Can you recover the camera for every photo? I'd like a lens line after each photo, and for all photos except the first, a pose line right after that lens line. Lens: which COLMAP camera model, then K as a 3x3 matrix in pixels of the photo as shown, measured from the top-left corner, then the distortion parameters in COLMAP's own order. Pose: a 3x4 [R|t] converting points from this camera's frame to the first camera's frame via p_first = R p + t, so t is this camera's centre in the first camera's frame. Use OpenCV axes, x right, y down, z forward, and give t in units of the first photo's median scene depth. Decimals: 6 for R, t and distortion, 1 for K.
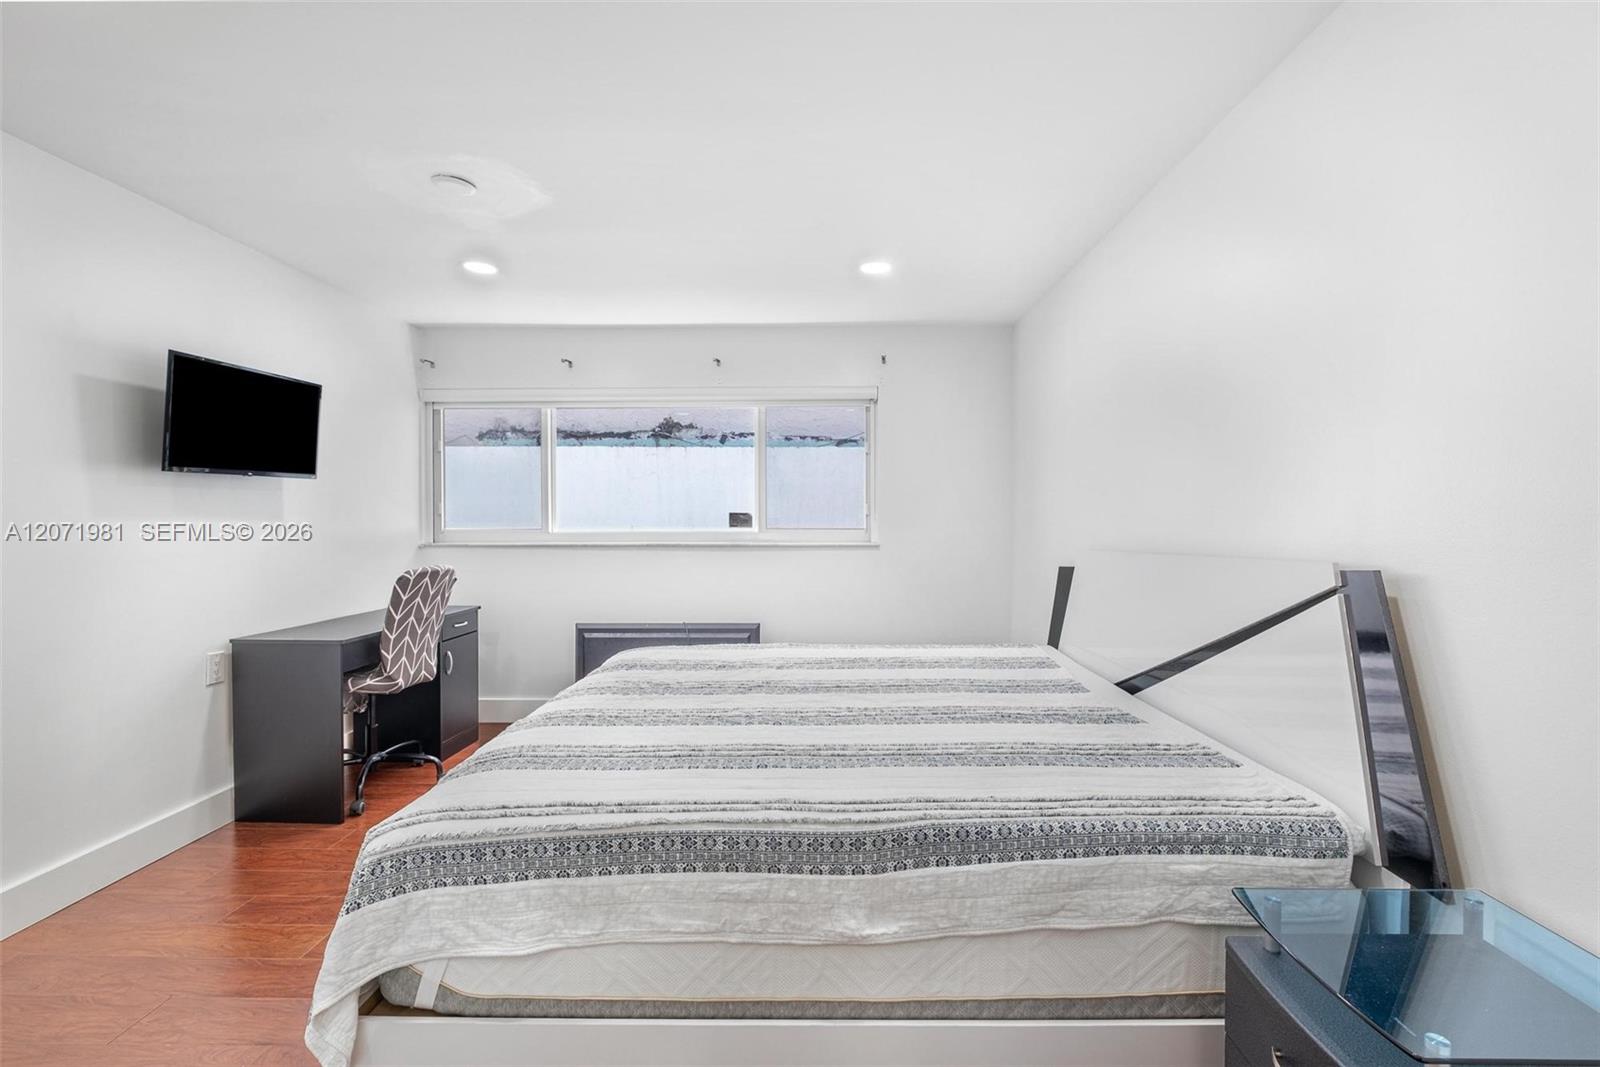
lens RADIAL K [[689.8, 0, 815.3], [0, 689.8, 527.4], [0, 0, 1]] dist [0.002430, -0.004544]
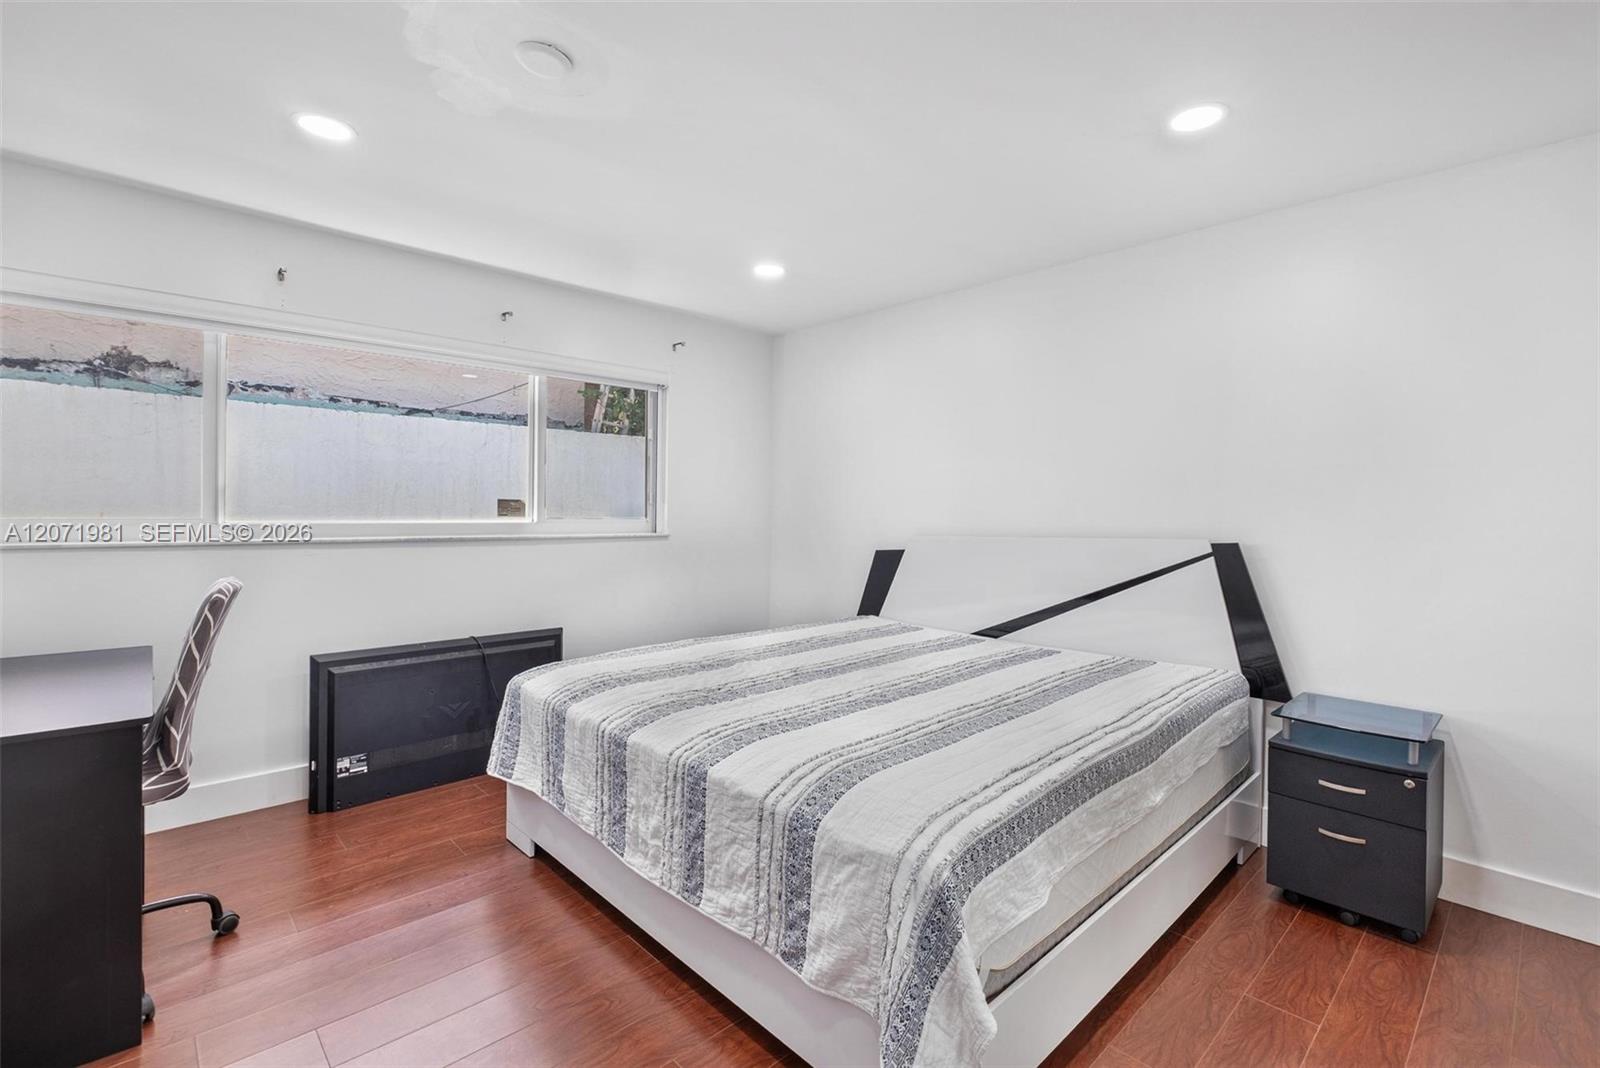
lens RADIAL K [[716.8, 0, 802.5], [0, 716.8, 519.2], [0, 0, 1]] dist [0.002363, -0.004442]
pose [[0.719580, 0.000247, 0.694409, -0.457380], [-0.004114, 0.999984, 0.003907, -0.001769], [-0.694397, -0.005668, 0.719570, 0.133432]]
